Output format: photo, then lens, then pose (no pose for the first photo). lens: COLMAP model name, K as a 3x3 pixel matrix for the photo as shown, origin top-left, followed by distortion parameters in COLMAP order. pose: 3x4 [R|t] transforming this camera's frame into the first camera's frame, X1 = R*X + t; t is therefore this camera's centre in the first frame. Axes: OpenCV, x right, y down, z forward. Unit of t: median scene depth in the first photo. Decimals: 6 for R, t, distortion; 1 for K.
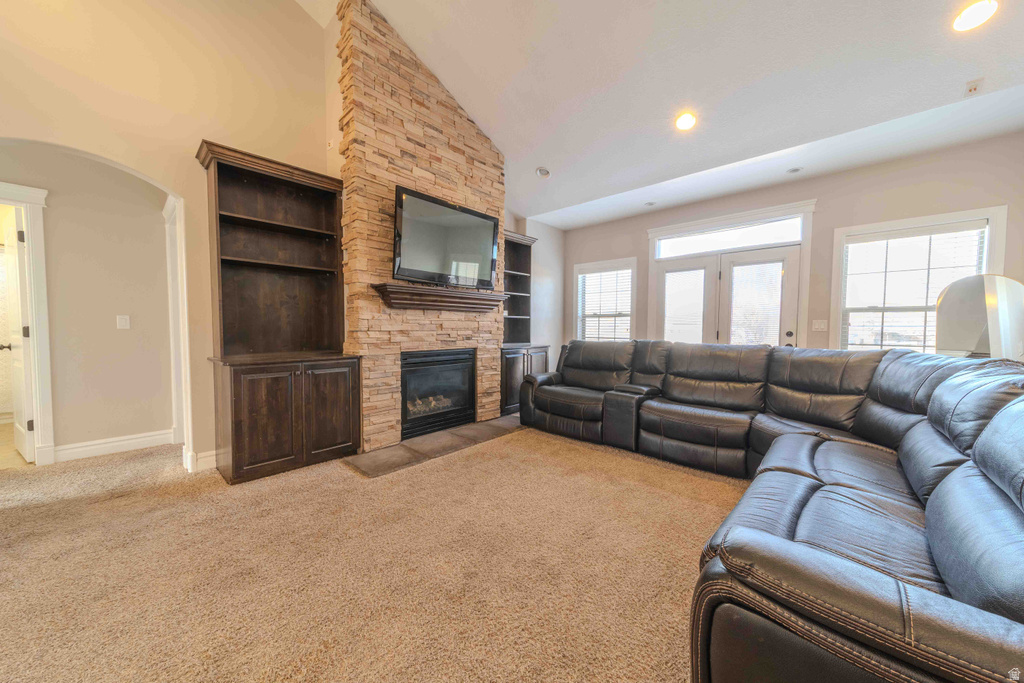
lens RADIAL K [[358.9, 0, 506.7], [0, 358.9, 343.3], [0, 0, 1]] dist [0.008207, 0.000007]
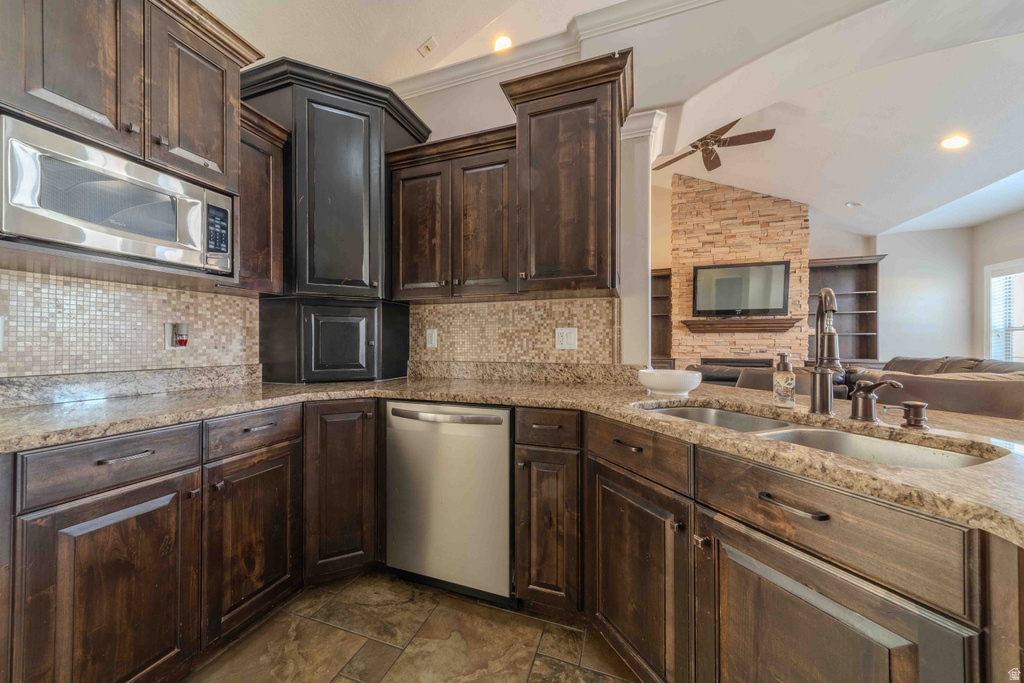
lens RADIAL K [[358.9, 0, 506.7], [0, 358.9, 343.3], [0, 0, 1]] dist [0.008207, 0.000007]
pose [[0.395765, -0.003662, -0.918344, 0.833271], [-0.042340, 0.998856, -0.022230, 0.028349], [0.917375, 0.047680, 0.395158, -0.484104]]
